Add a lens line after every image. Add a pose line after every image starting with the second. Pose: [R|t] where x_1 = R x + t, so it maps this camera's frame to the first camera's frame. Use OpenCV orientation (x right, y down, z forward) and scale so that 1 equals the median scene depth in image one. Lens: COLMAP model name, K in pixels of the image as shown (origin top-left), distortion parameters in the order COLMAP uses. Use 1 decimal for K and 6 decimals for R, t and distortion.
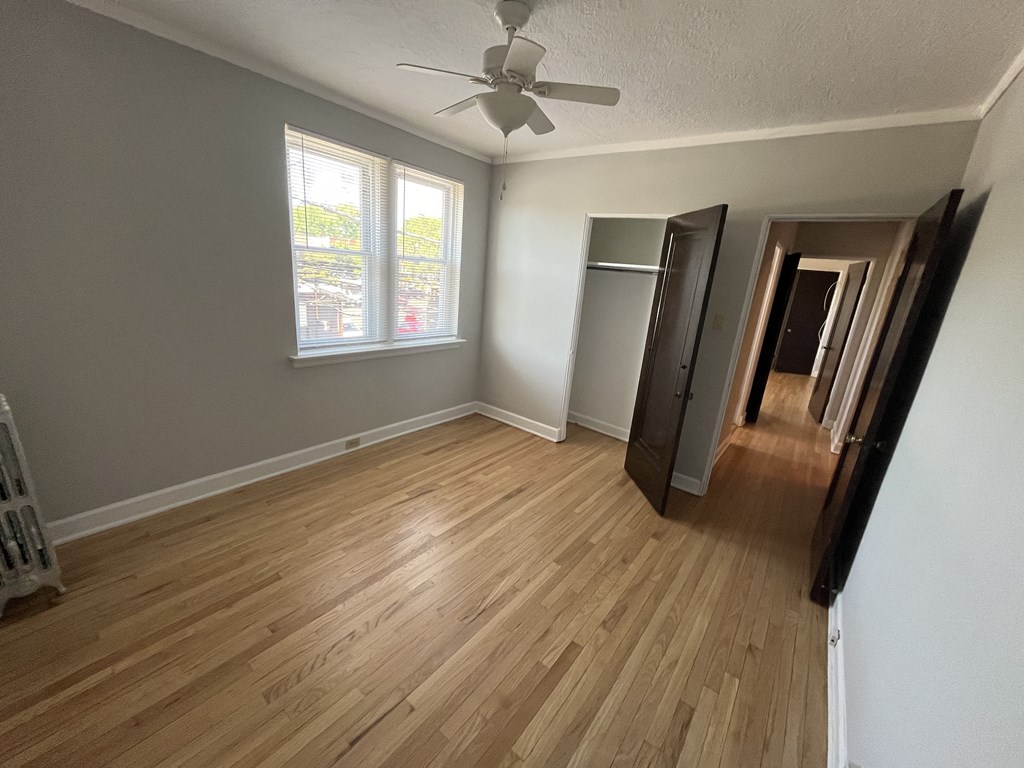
lens RADIAL K [[408.5, 0, 511.4], [0, 408.5, 384.5], [0, 0, 1]] dist [-0.000985, -0.000091]
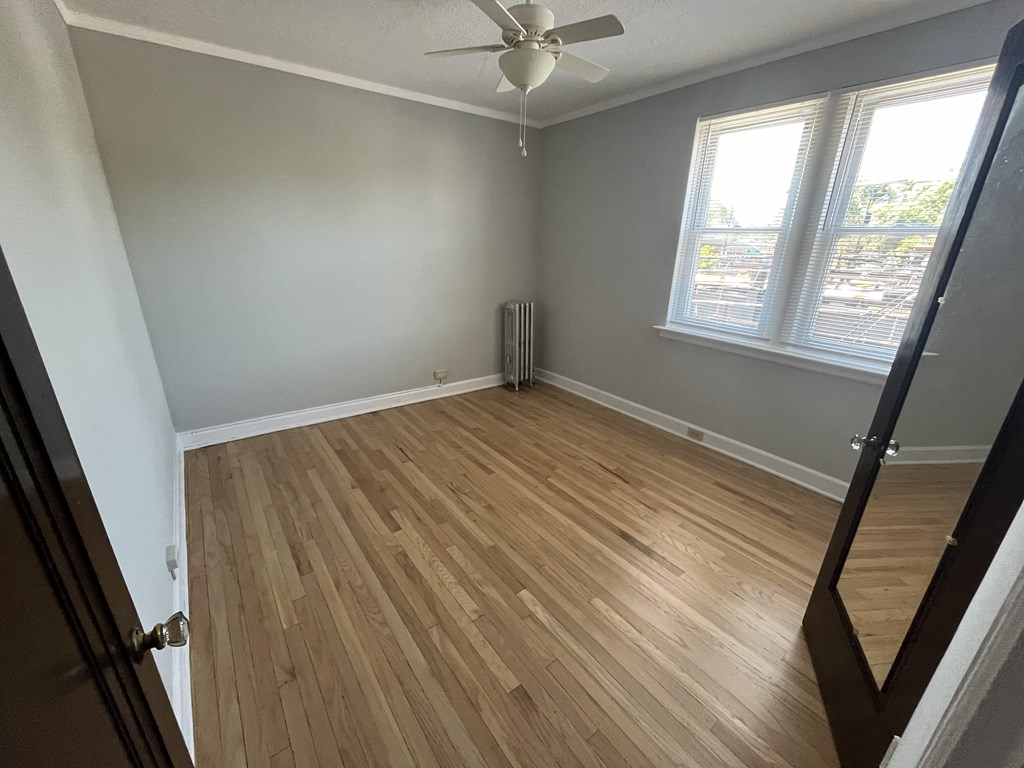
lens RADIAL K [[408.5, 0, 509.9], [0, 408.5, 383.8], [0, 0, 1]] dist [-0.000985, -0.000091]
pose [[-0.250912, 0.233193, -0.939502, 0.788849], [-0.304957, 0.902088, 0.305351, -0.162276], [0.918719, 0.363124, -0.155231, 0.946629]]
